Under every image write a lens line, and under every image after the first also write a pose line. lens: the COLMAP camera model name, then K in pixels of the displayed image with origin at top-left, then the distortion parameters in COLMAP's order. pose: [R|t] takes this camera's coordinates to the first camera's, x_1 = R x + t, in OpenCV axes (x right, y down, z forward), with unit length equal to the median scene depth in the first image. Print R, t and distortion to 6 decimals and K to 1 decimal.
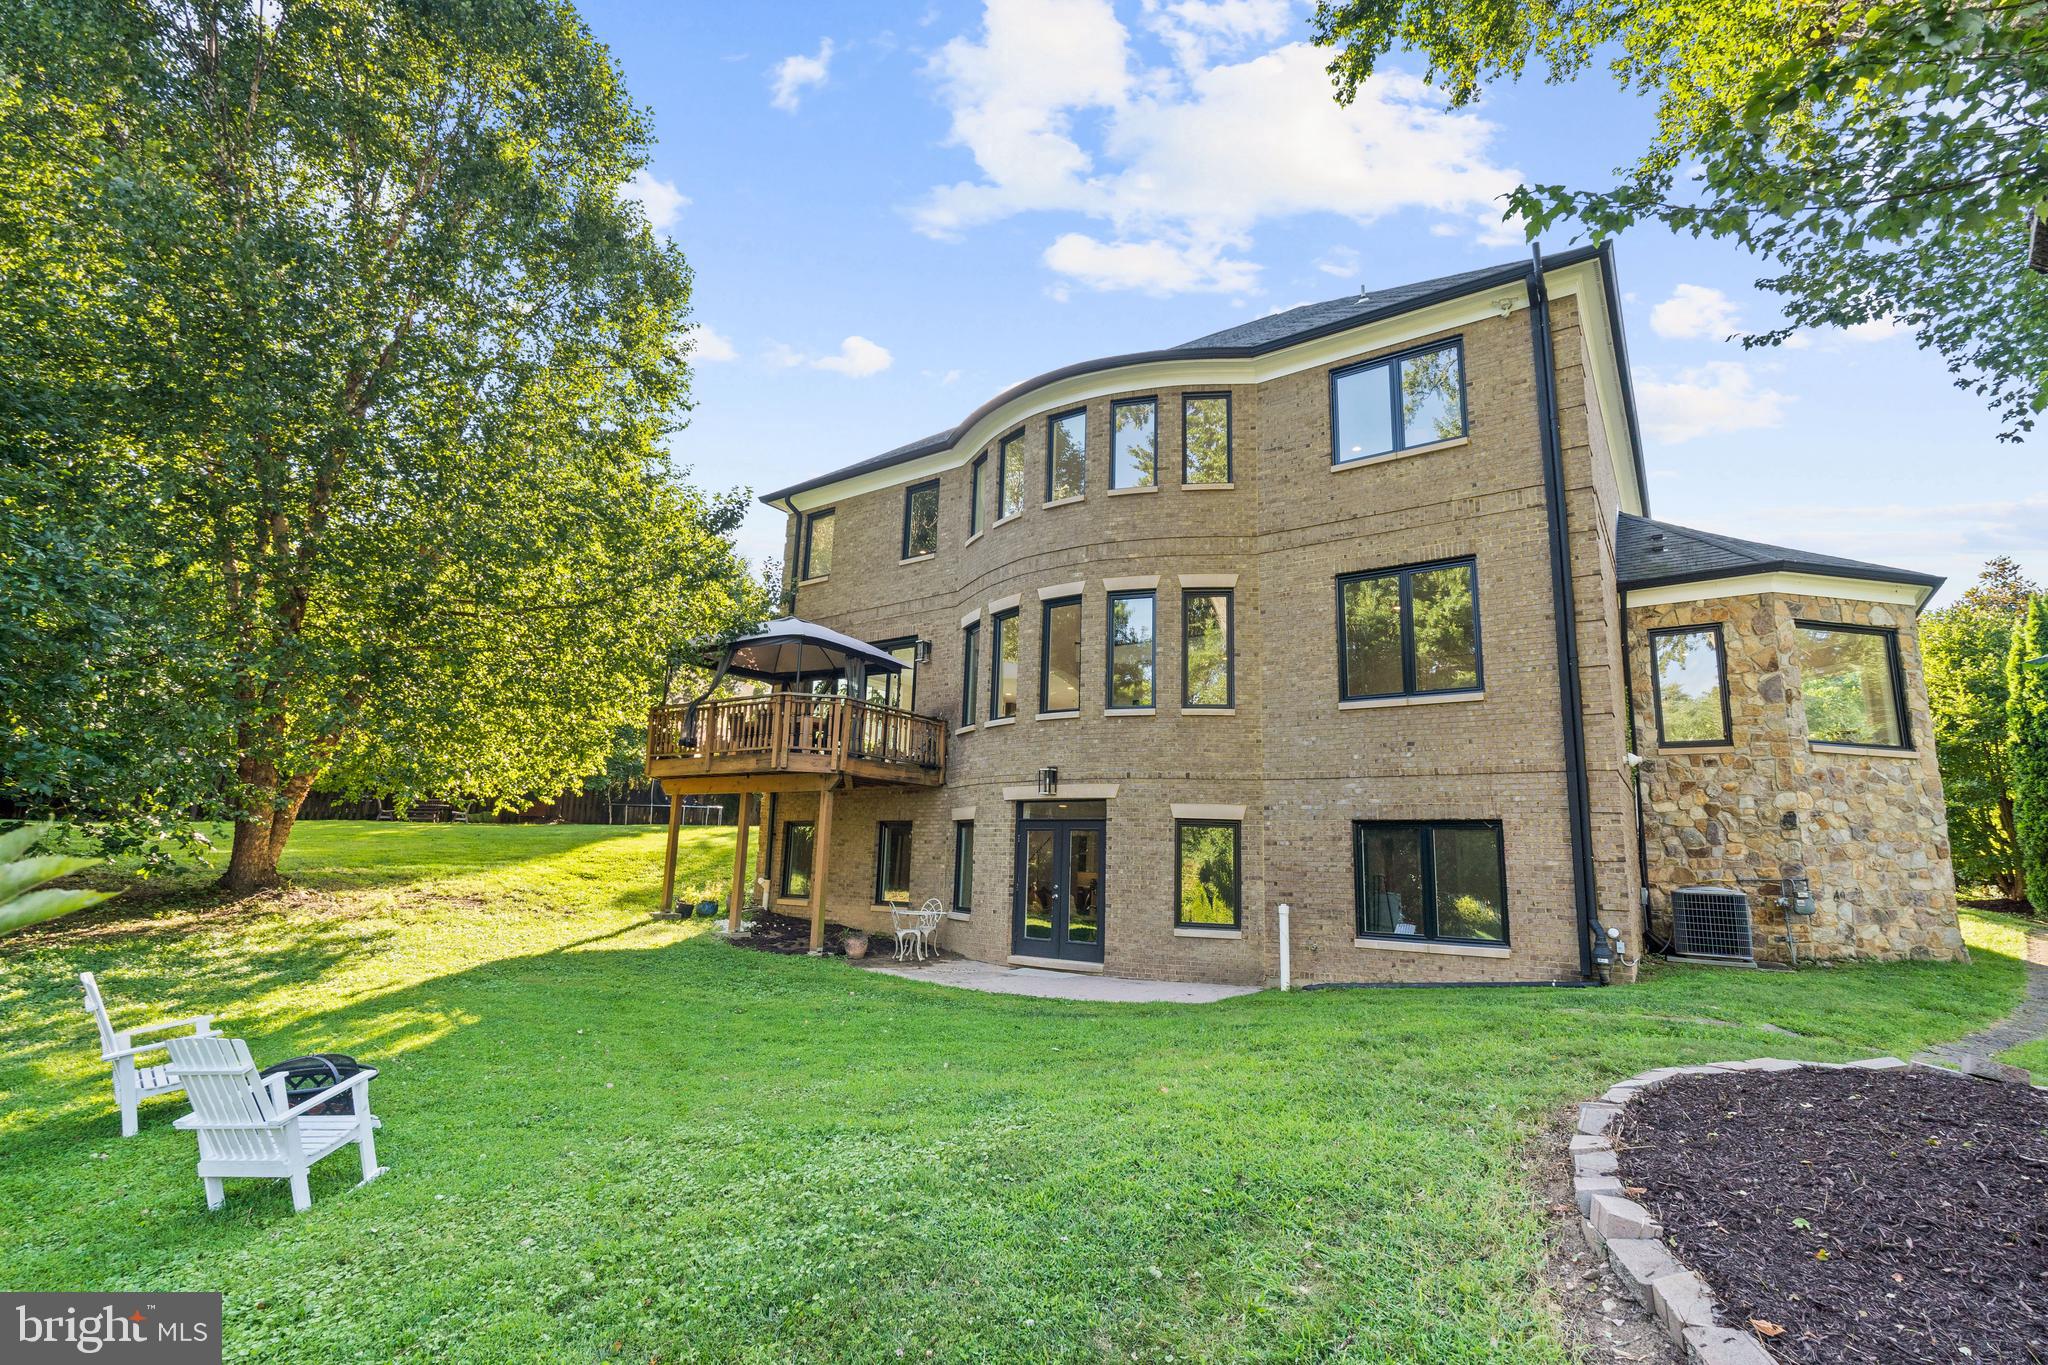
lens RADIAL K [[933.7, 0, 1025.6], [0, 933.7, 683.4], [0, 0, 1]] dist [-0.004430, 0.000033]
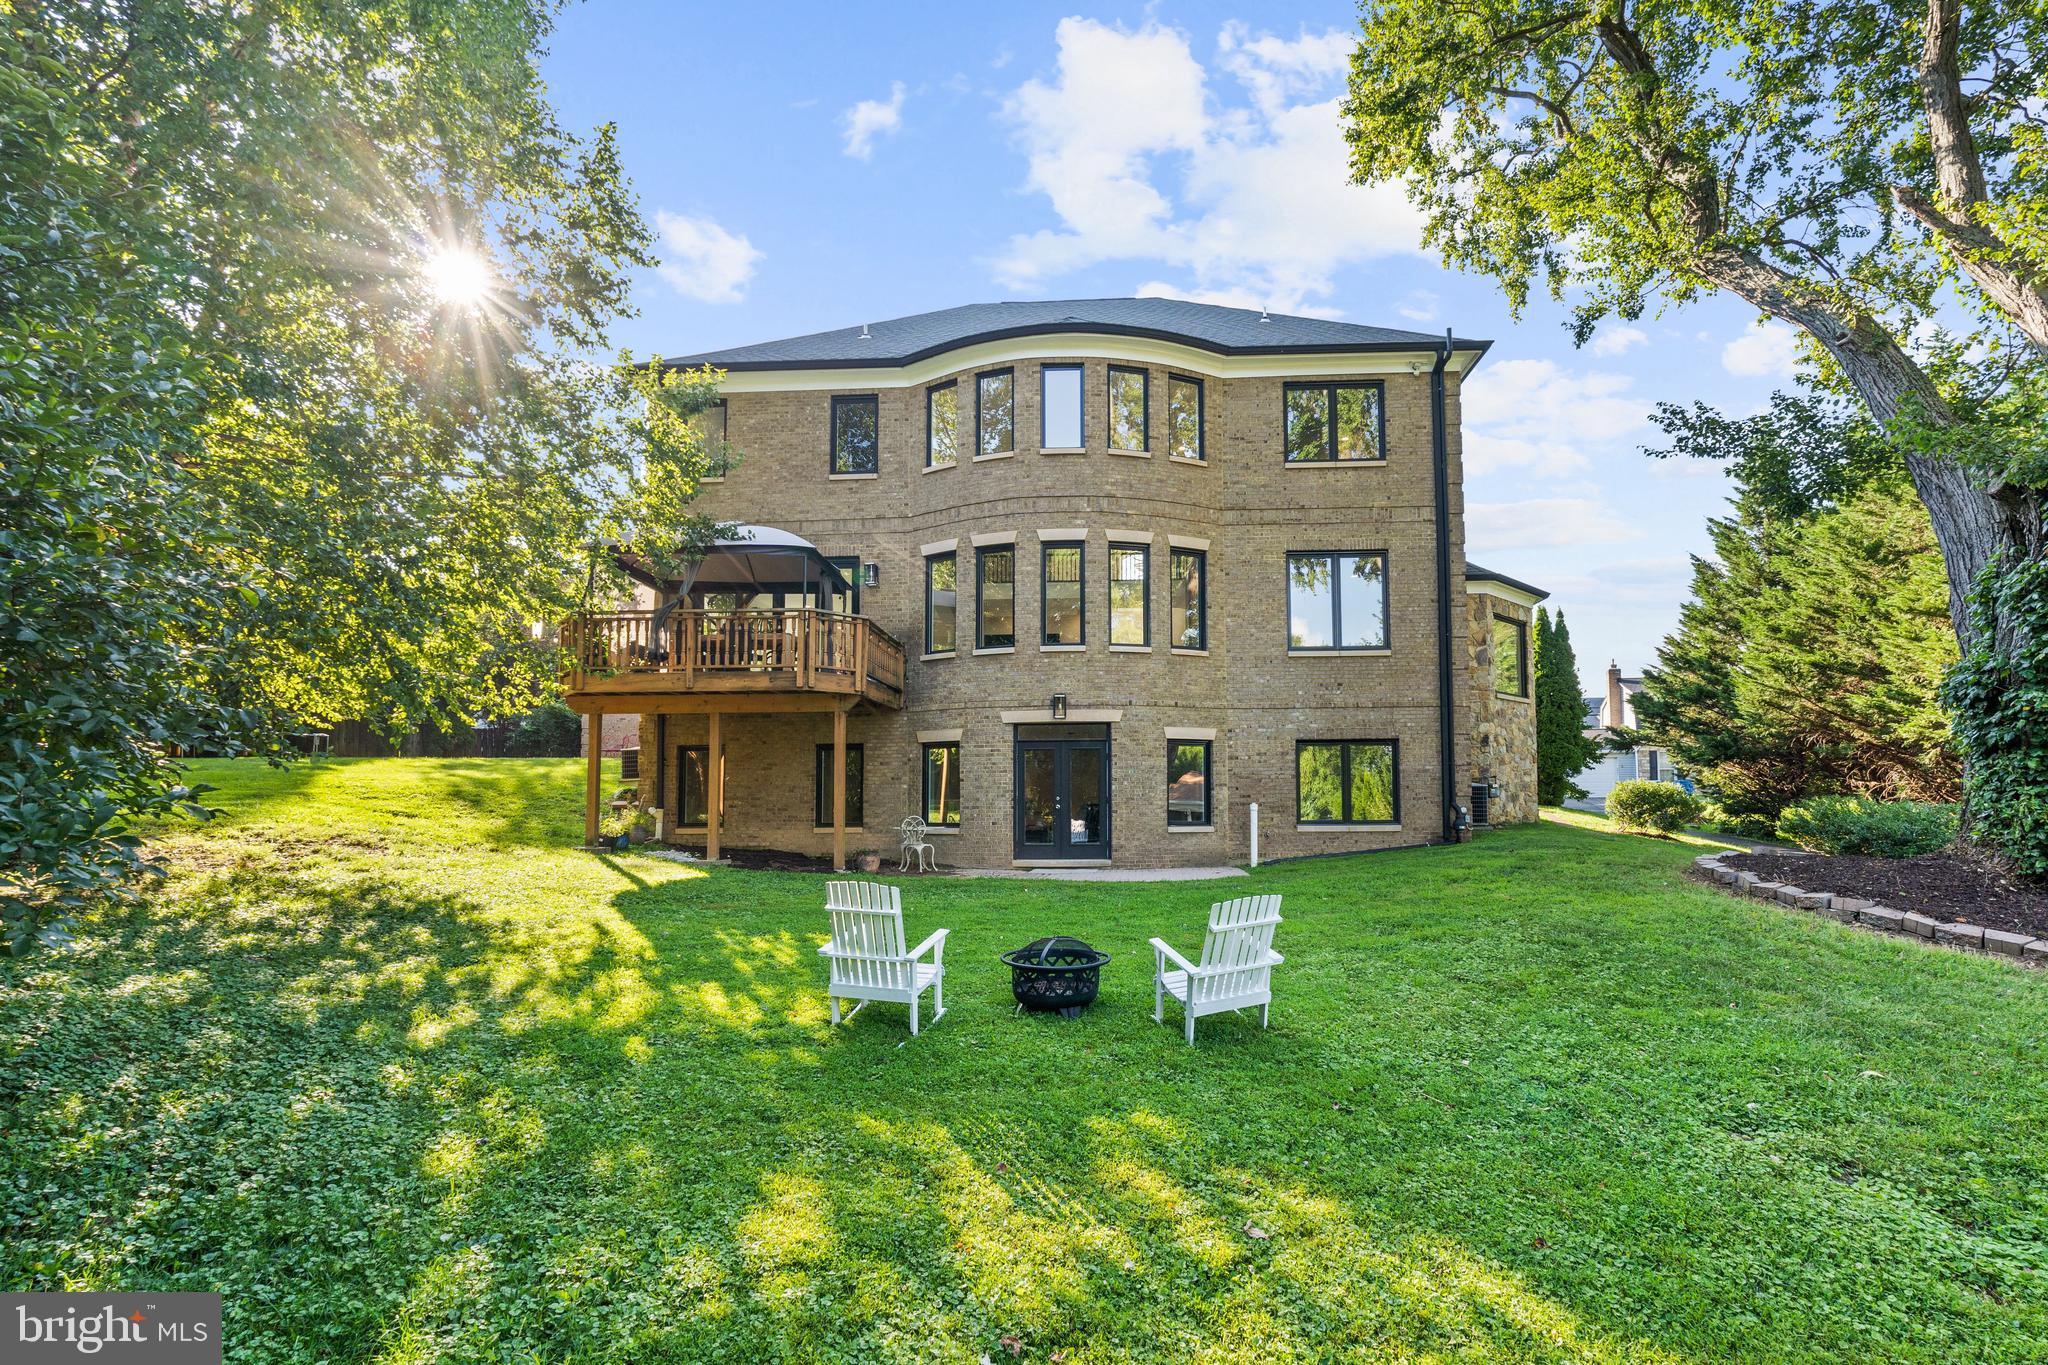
lens RADIAL K [[933.7, 0, 1059.3], [0, 933.7, 746.1], [0, 0, 1]] dist [-0.004430, 0.000033]
pose [[0.846116, -0.002675, 0.532992, -0.584127], [-0.070051, 0.990755, 0.116177, 0.021261], [-0.528375, -0.135636, 0.838107, 0.047209]]
